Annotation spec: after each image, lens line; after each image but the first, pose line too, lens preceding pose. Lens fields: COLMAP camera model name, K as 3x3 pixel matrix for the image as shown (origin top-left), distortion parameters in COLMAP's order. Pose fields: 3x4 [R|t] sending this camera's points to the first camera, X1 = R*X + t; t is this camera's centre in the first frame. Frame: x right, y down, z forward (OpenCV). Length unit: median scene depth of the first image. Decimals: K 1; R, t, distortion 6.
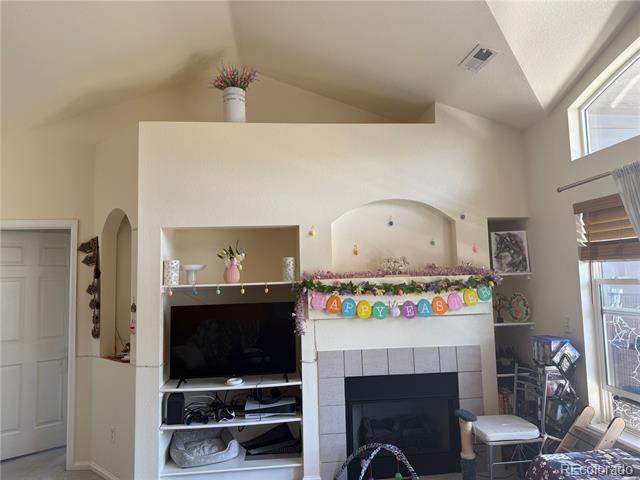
lens RADIAL K [[449.2, 0, 320.0], [0, 449.2, 240.0], [0, 0, 1]] dist [0.110154, -0.145562]
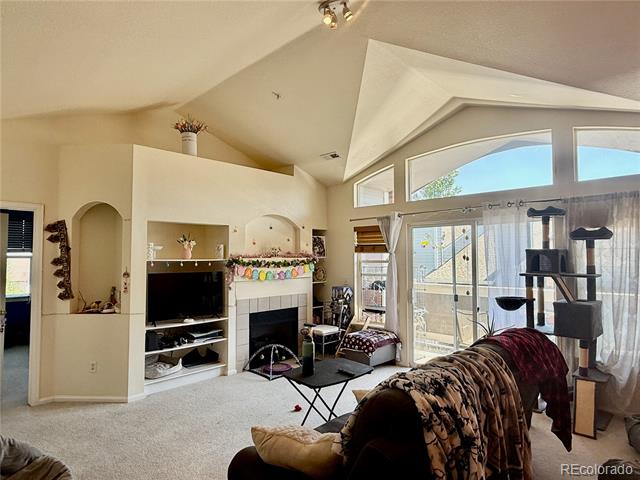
lens RADIAL K [[378.9, 0, 320.0], [0, 378.9, 240.0], [0, 0, 1]] dist [0.003268, 0.001422]
pose [[0.766425, 0.054486, 0.640018, -0.692938], [-0.070176, 0.997534, -0.000887, -0.001516], [-0.638489, -0.044234, 0.768359, -0.296462]]
